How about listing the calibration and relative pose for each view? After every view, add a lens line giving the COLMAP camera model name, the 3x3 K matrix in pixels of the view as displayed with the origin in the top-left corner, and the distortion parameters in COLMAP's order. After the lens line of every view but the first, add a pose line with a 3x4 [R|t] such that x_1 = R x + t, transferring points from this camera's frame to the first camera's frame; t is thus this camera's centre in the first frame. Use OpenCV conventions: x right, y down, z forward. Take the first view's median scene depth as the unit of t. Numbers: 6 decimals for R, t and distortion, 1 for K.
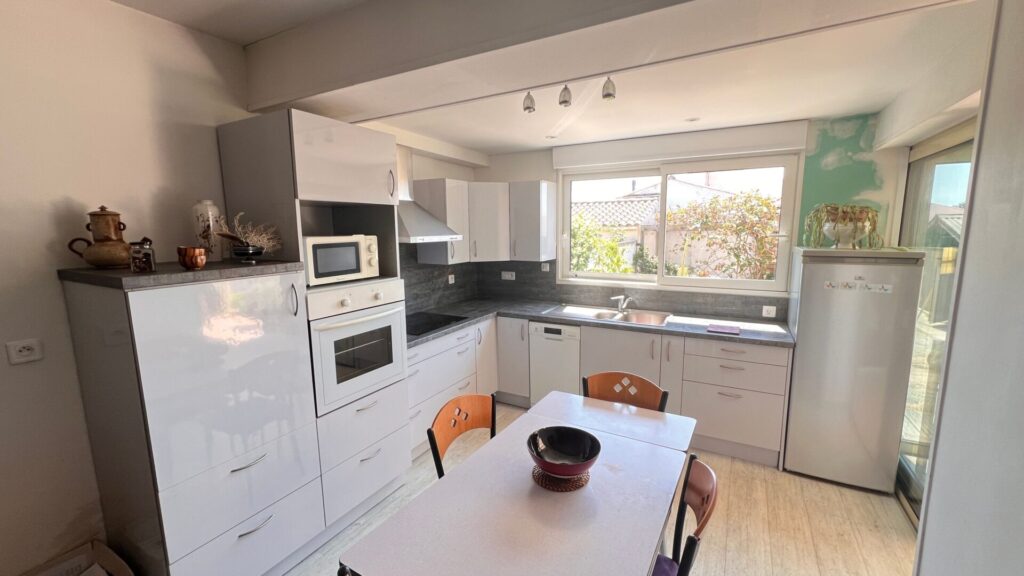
lens RADIAL K [[413.6, 0, 512.0], [0, 413.6, 288.0], [0, 0, 1]] dist [-0.000487, -0.000043]
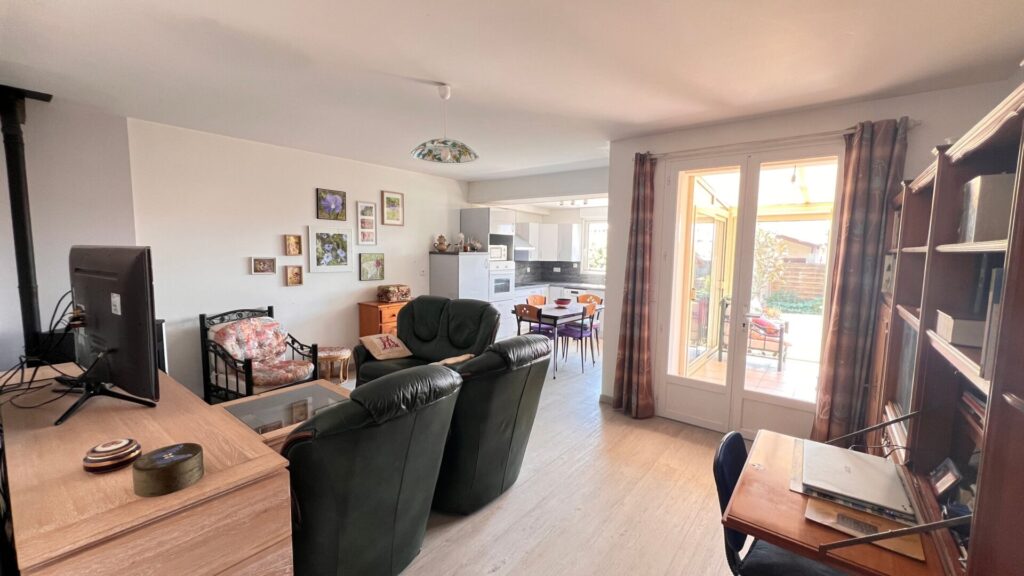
lens RADIAL K [[413.6, 0, 512.0], [0, 413.6, 288.0], [0, 0, 1]] dist [-0.000487, -0.000043]
pose [[0.987390, 0.041808, -0.152687, 0.104217], [-0.049957, 0.997503, -0.049927, 0.205245], [0.150218, 0.056926, 0.987013, -1.204334]]
